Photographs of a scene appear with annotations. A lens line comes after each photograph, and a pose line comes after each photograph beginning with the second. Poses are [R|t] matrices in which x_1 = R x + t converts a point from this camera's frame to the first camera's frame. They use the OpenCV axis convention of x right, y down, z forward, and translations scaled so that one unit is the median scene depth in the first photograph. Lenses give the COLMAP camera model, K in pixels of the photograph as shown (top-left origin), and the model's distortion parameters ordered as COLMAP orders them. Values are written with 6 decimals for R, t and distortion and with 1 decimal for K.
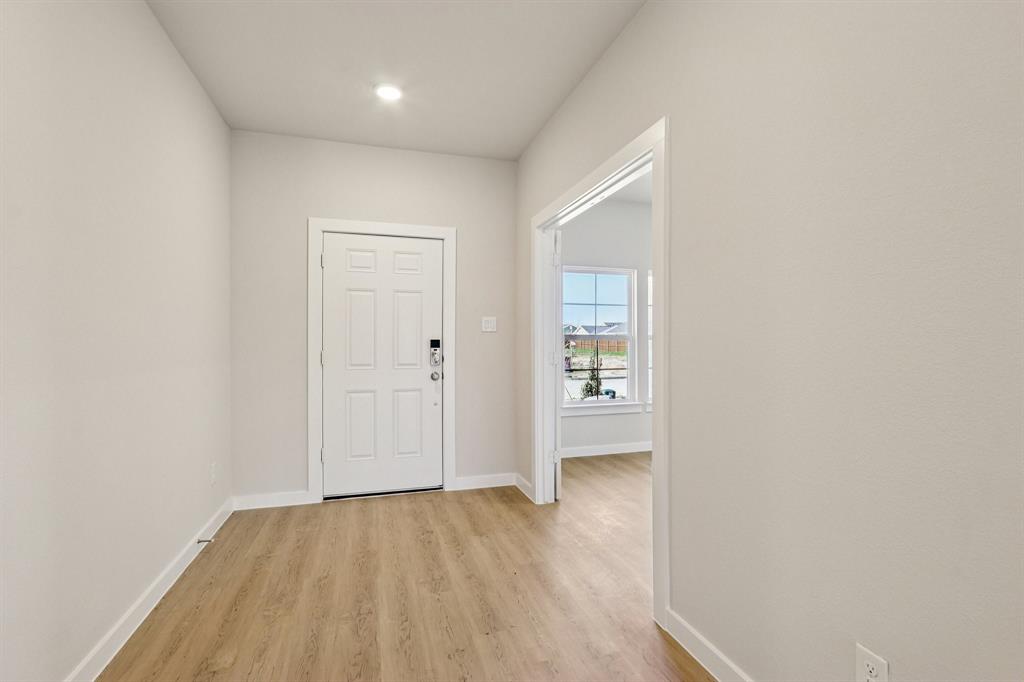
lens RADIAL K [[476.6, 0, 515.0], [0, 476.6, 345.7], [0, 0, 1]] dist [-0.014149, -0.000099]
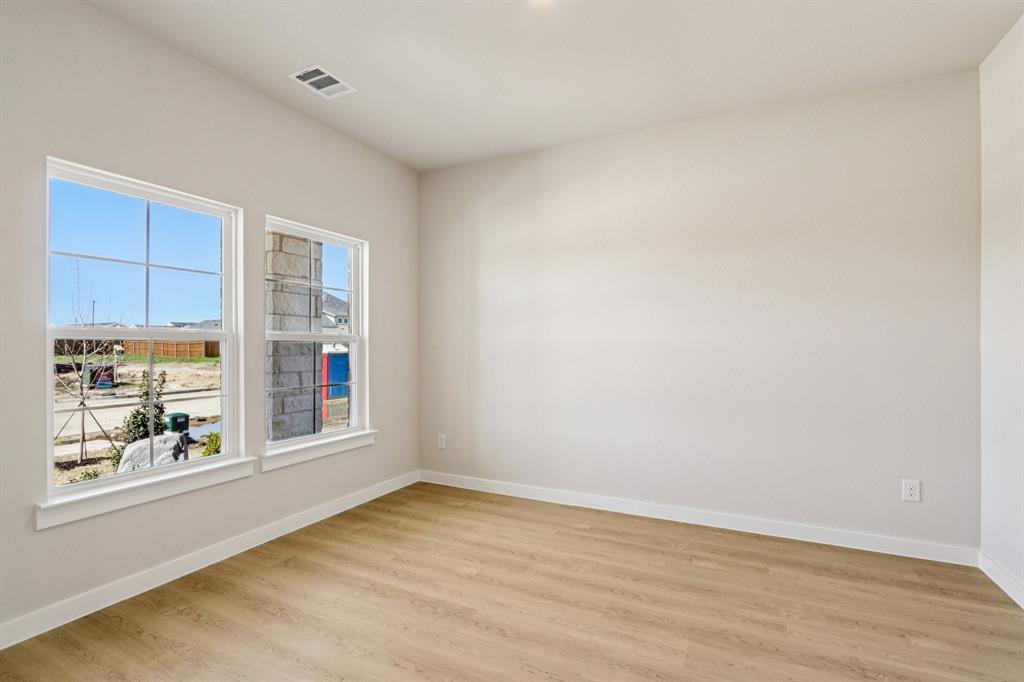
lens RADIAL K [[495.4, 0, 512.0], [0, 495.4, 341.0], [0, 0, 1]] dist [-0.002419, 0.000272]
pose [[0.704244, 0.006504, 0.709928, 0.033713], [0.005588, 0.999876, -0.014704, -0.000306], [-0.709936, 0.014322, 0.704121, 0.179280]]
